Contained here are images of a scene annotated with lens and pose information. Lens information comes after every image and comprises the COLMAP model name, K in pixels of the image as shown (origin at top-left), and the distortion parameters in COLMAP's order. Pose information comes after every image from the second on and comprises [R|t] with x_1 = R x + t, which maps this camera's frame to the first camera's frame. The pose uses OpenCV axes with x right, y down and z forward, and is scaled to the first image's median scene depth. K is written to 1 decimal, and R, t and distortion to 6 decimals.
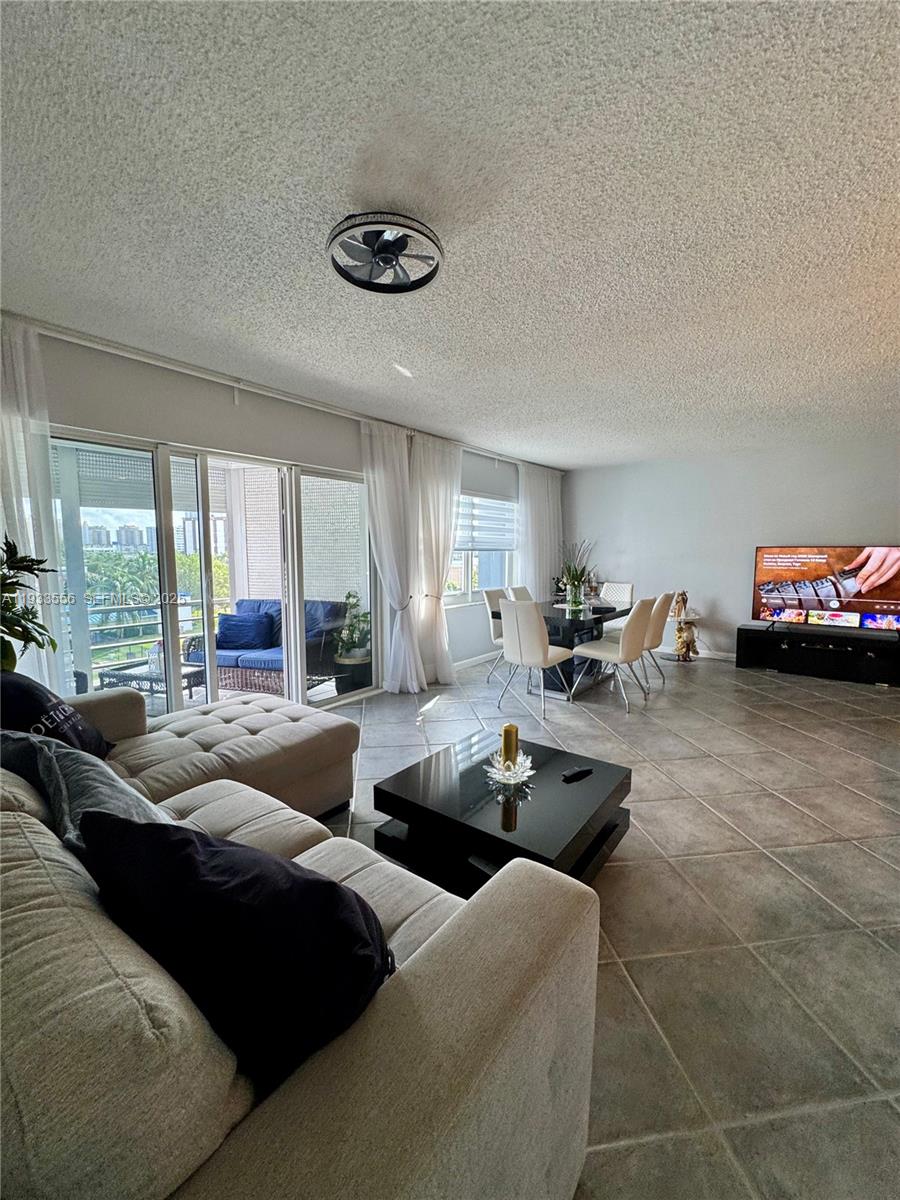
lens RADIAL K [[480.9, 0, 451.3], [0, 480.9, 598.4], [0, 0, 1]] dist [-0.002969, 0.000768]
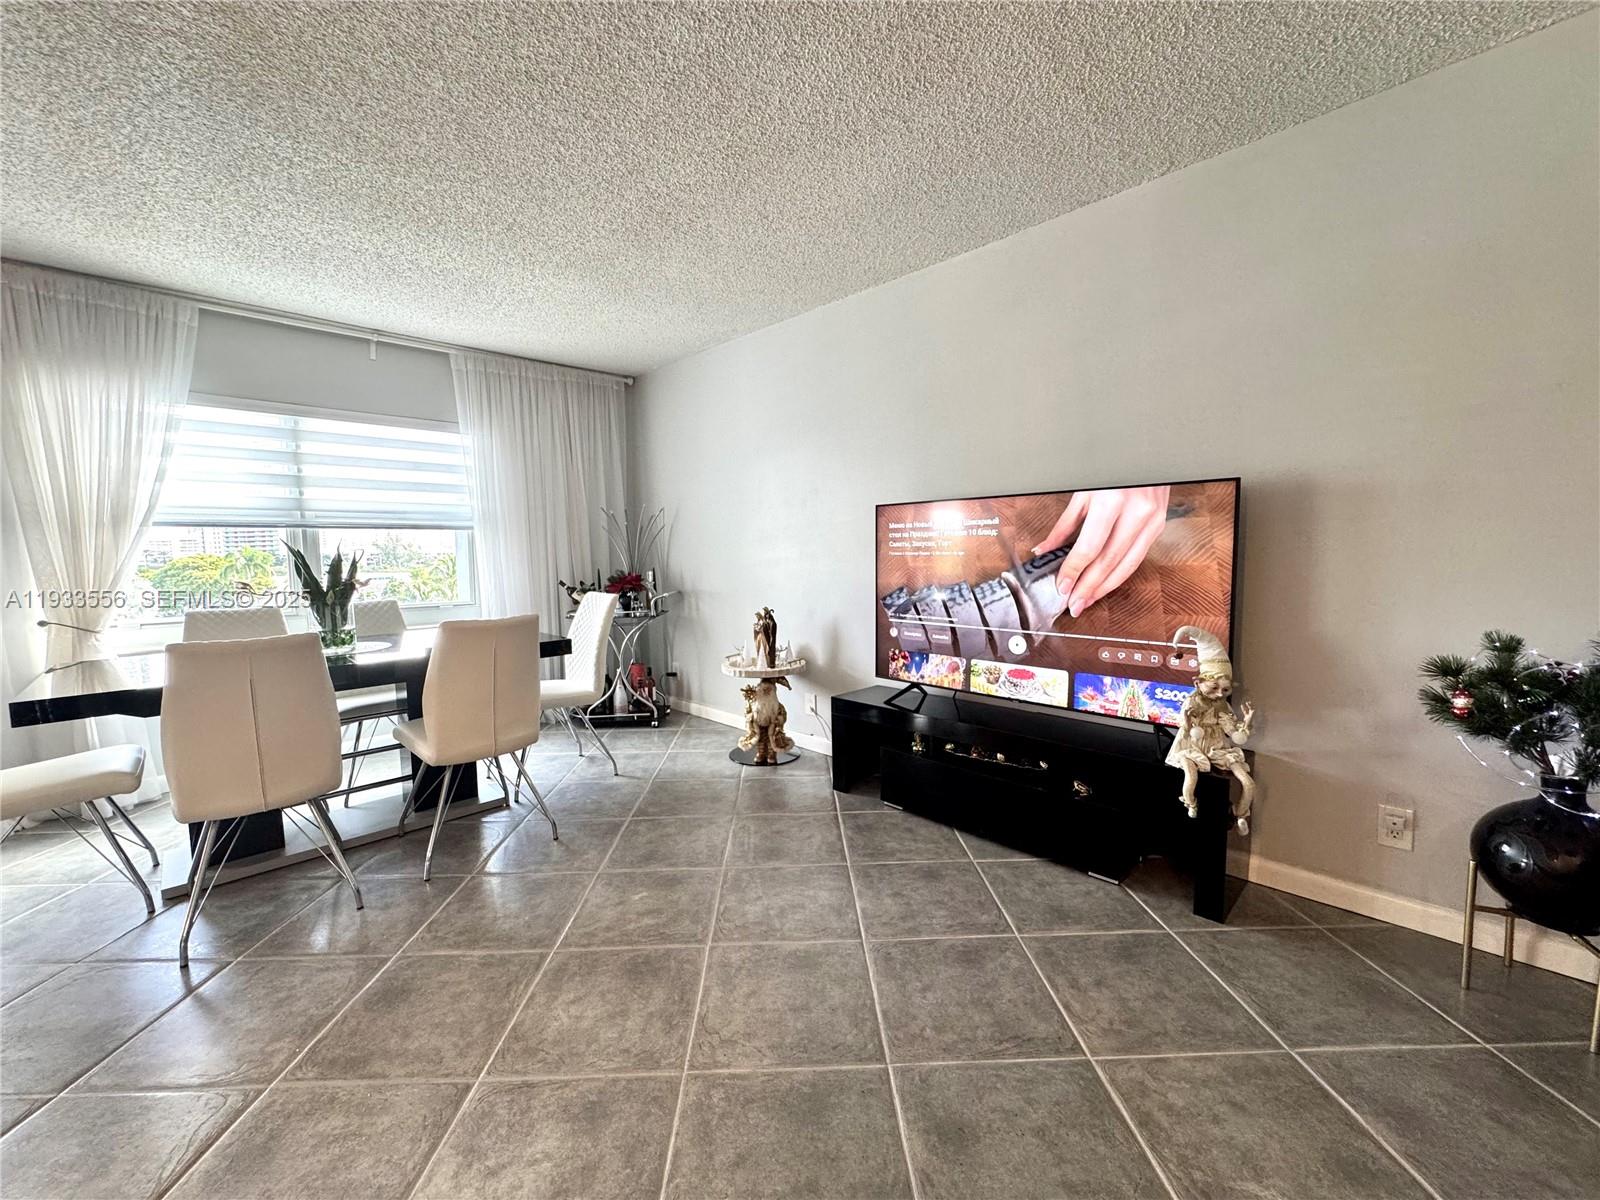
lens RADIAL K [[635.1, 0, 800.0], [0, 635.1, 600.0], [0, 0, 1]] dist [-0.000050, 0.000337]
pose [[0.992125, -0.004187, -0.125185, 0.684236], [0.002033, 0.999848, -0.017329, -0.015244], [0.125239, 0.016938, 0.991982, 0.468473]]
